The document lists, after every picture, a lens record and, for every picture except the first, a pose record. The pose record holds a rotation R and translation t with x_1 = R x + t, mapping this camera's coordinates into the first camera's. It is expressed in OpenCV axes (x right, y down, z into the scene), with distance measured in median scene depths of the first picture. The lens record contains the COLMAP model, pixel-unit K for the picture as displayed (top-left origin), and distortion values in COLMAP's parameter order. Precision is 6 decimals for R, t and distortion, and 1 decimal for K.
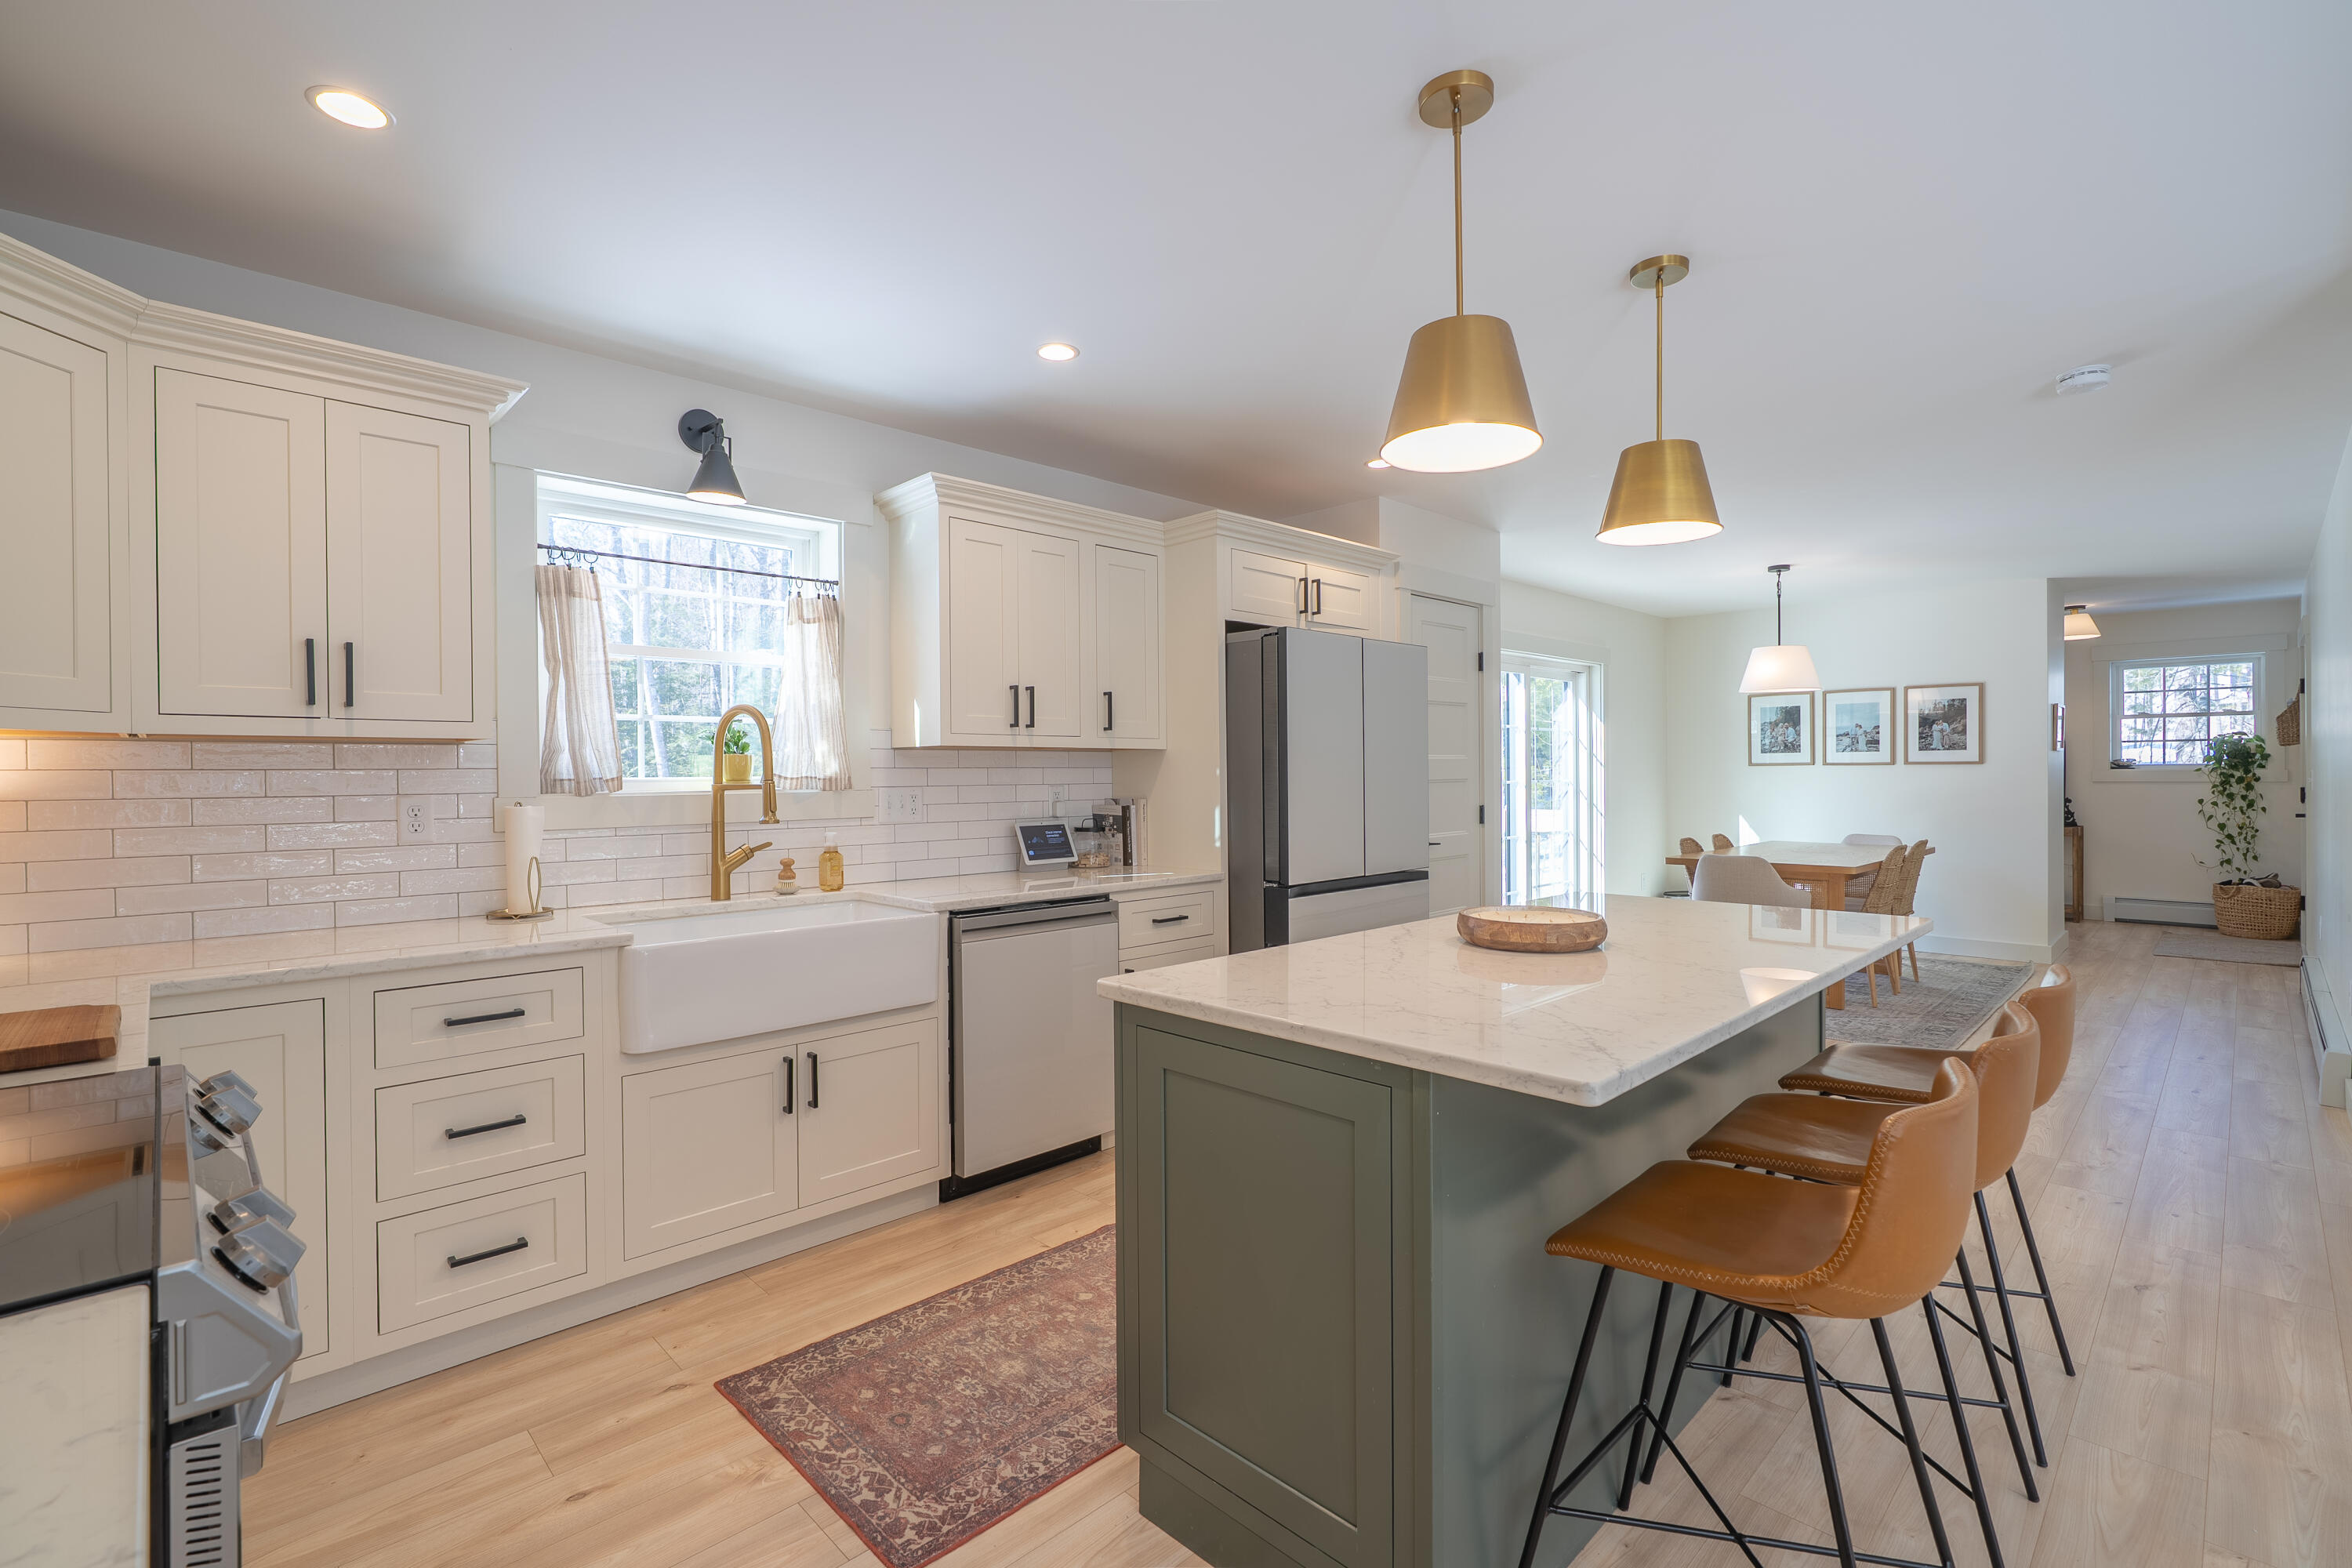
lens RADIAL K [[1051.0, 0, 1177.4], [0, 1051.0, 779.6], [0, 0, 1]] dist [-0.006659, 0.002792]
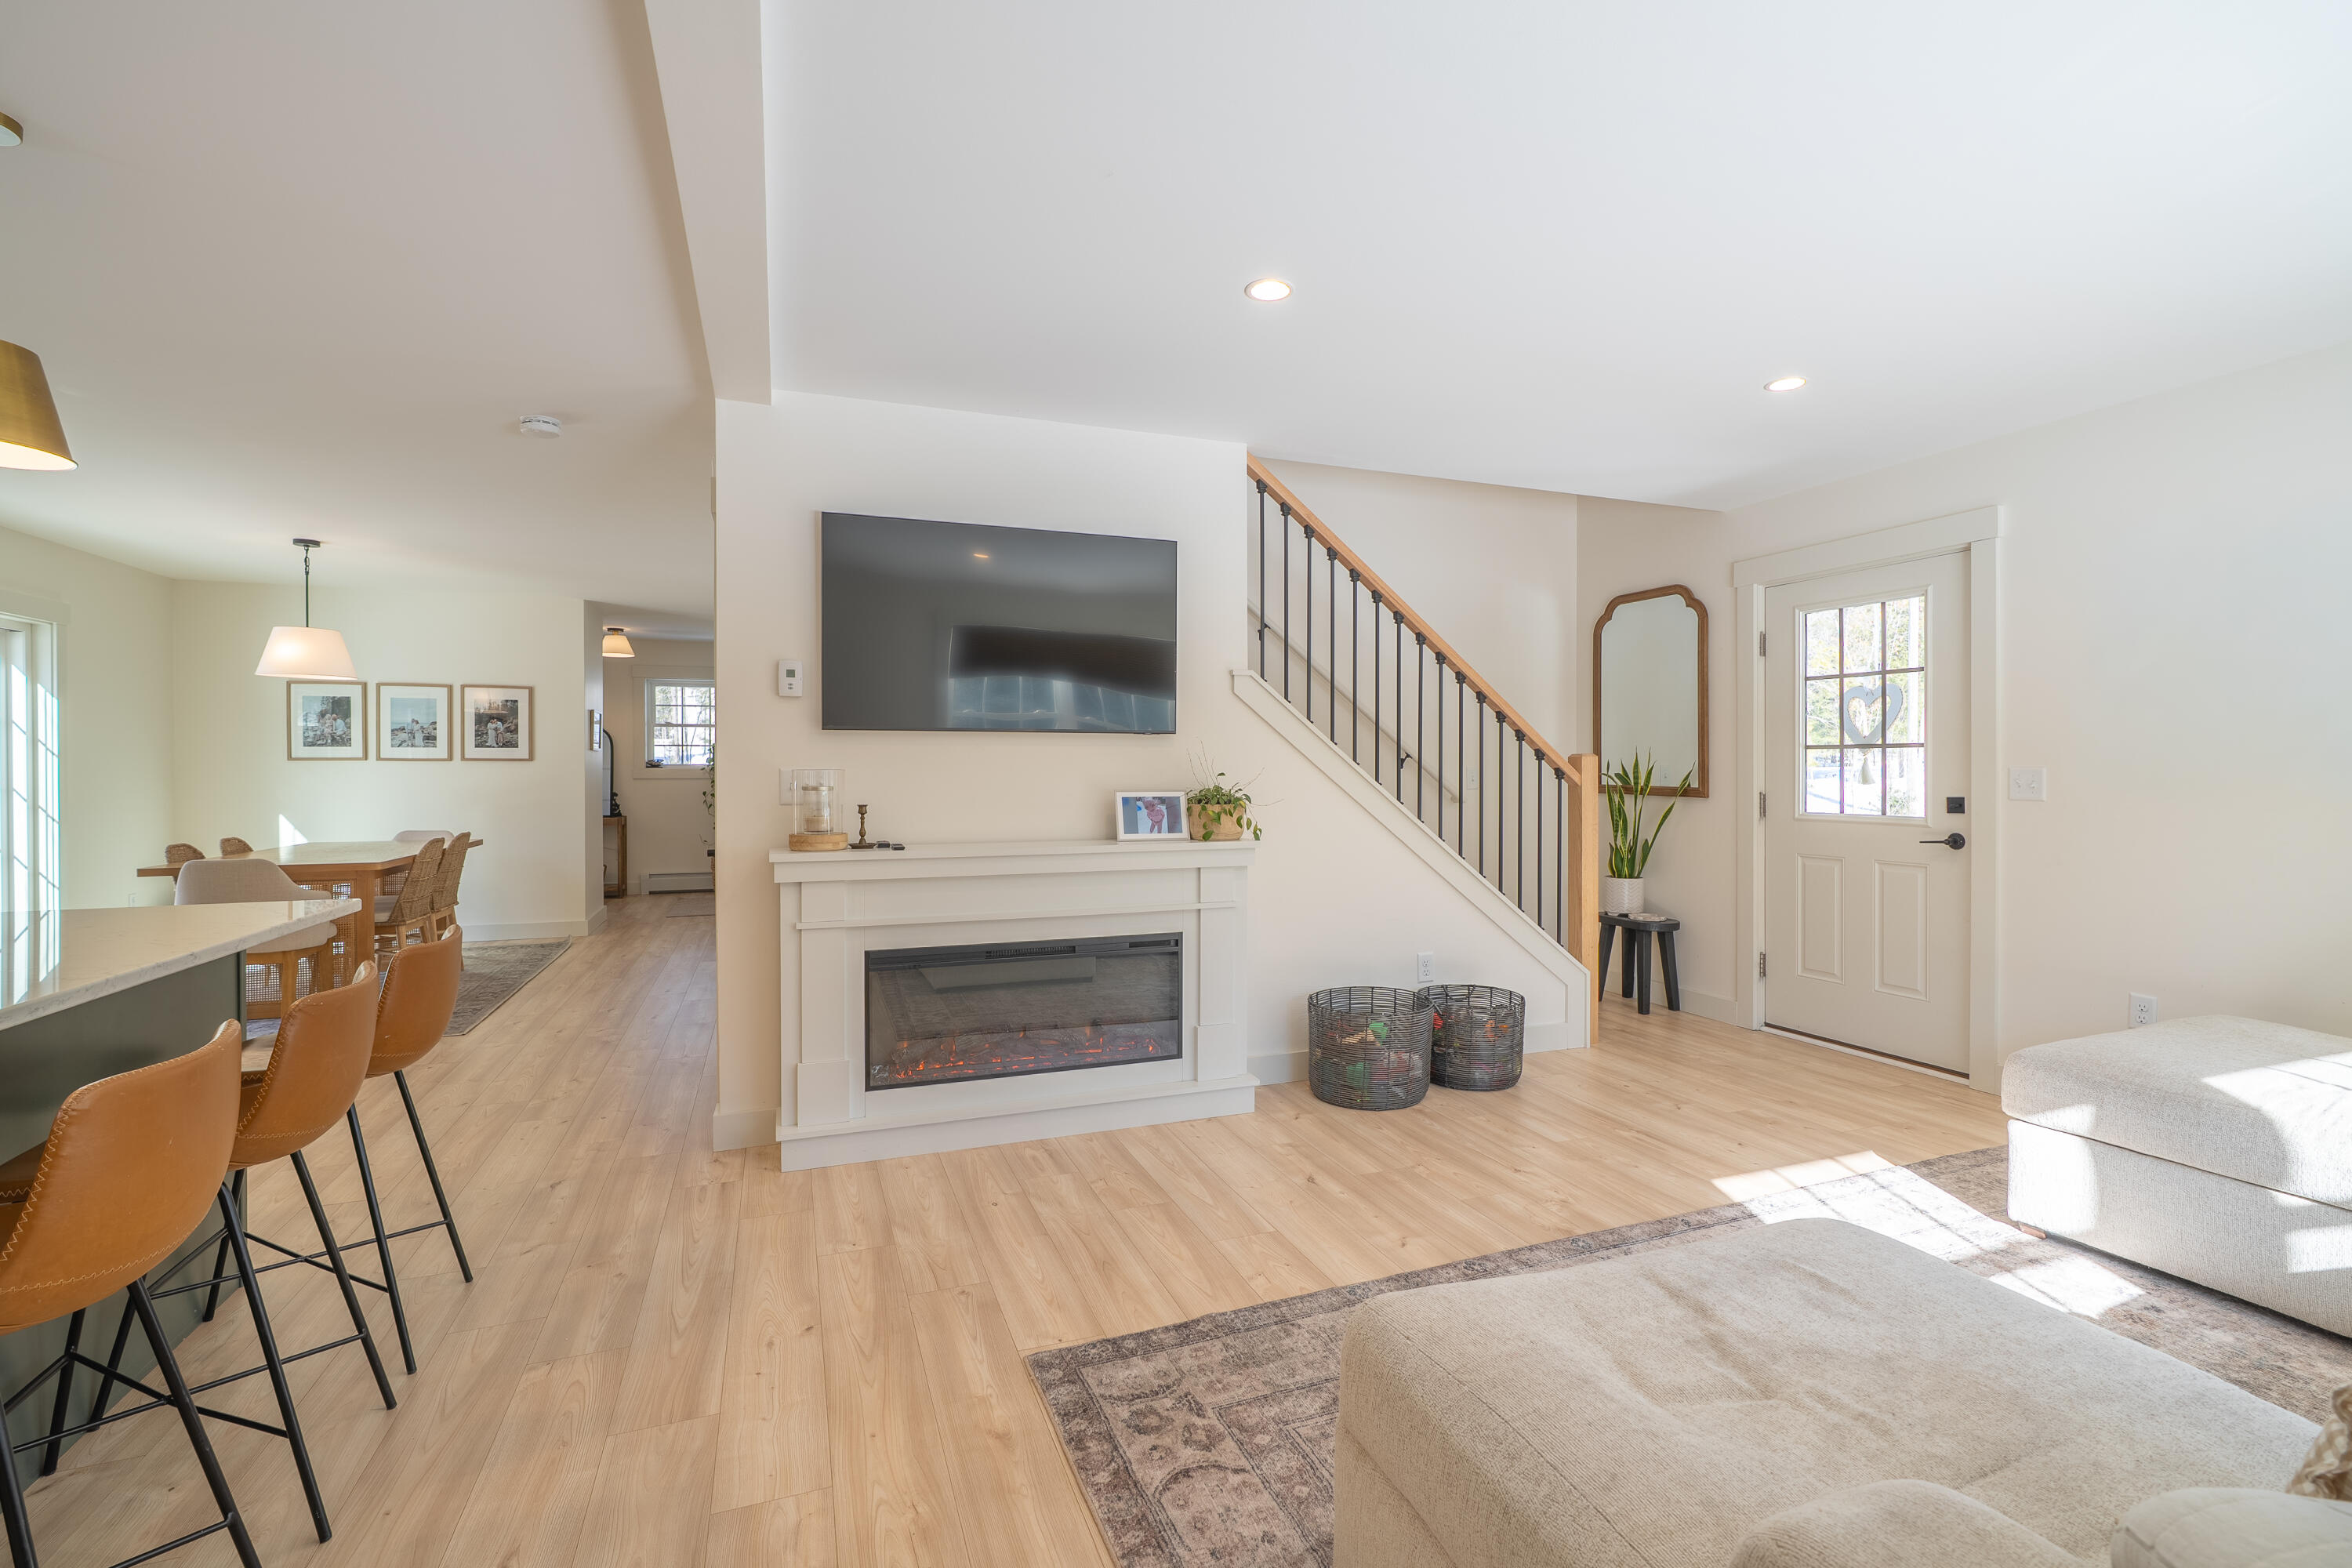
lens RADIAL K [[1051.0, 0, 1185.5], [0, 1051.0, 779.4], [0, 0, 1]] dist [-0.006659, 0.002792]
pose [[0.395062, -0.001265, 0.918653, 0.059961], [0.003227, 0.999995, -0.000011, 0.011372], [-0.918649, 0.002969, 0.395064, -0.098912]]
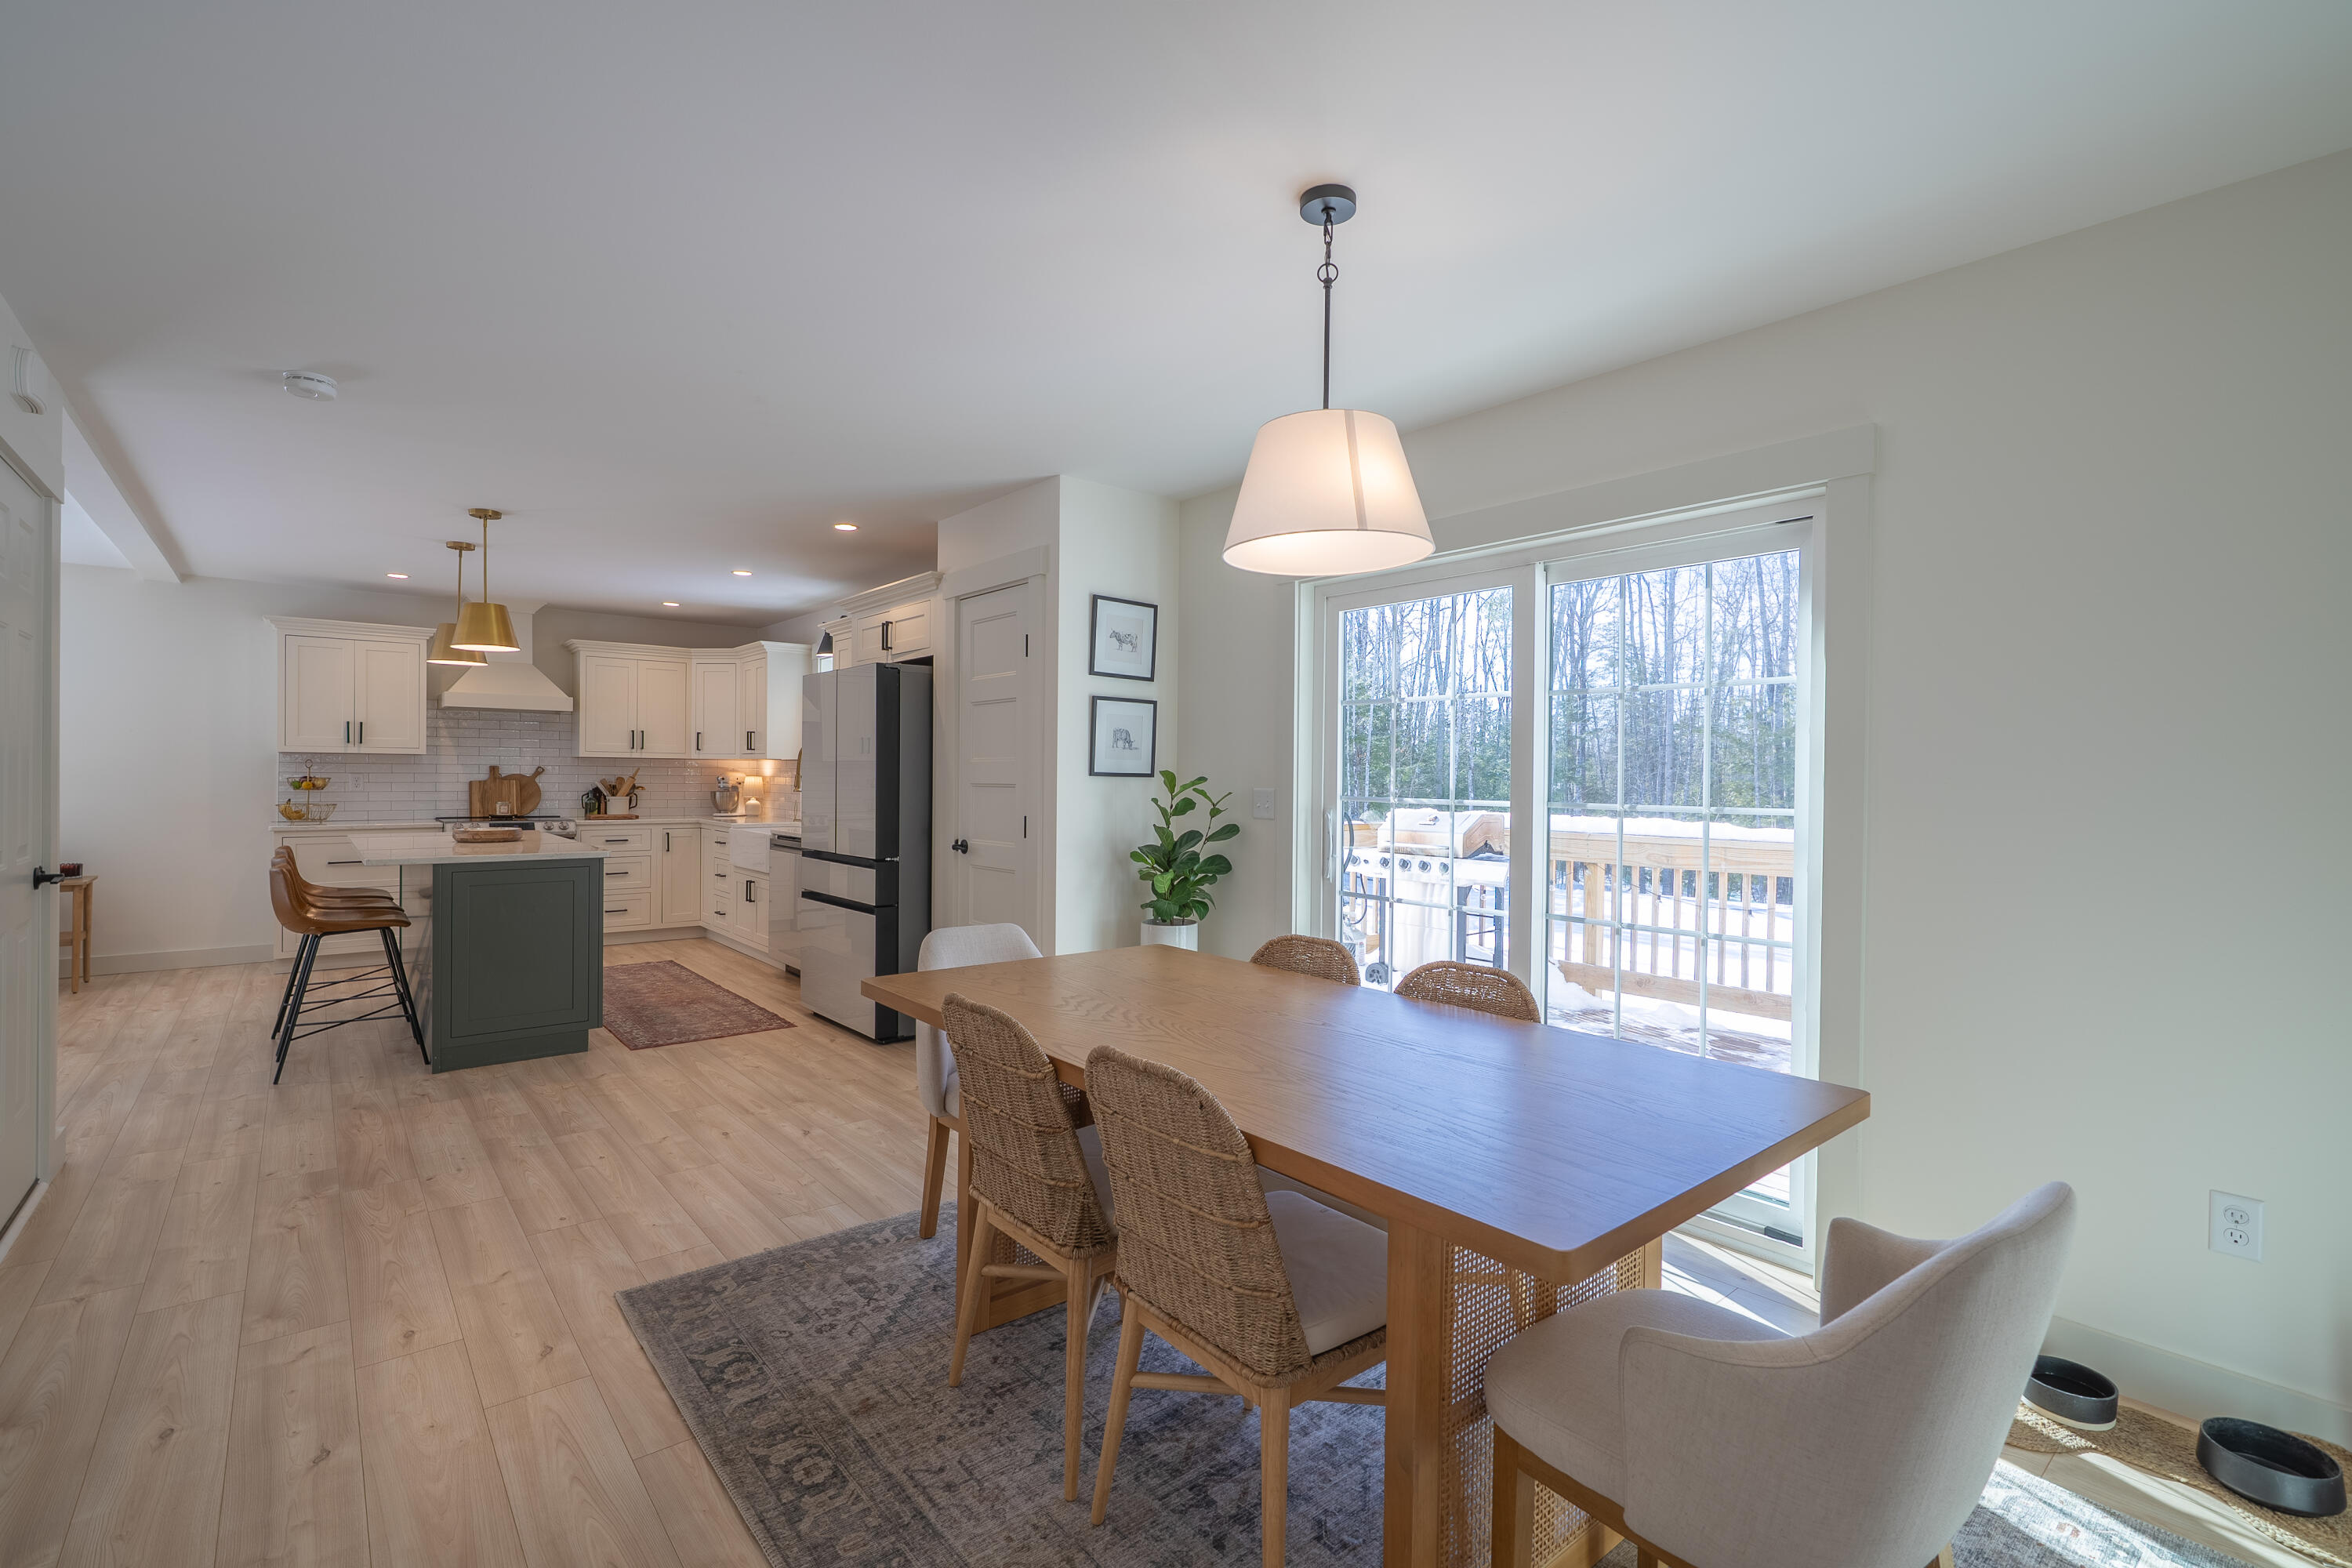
lens RADIAL K [[1051.0, 0, 1182.3], [0, 1051.0, 772.0], [0, 0, 1]] dist [-0.006659, 0.002792]
pose [[-0.074955, 0.003257, -0.997182, 1.466461], [-0.016794, 0.999849, 0.004528, -0.022016], [0.997045, 0.017086, -0.074889, 1.550422]]
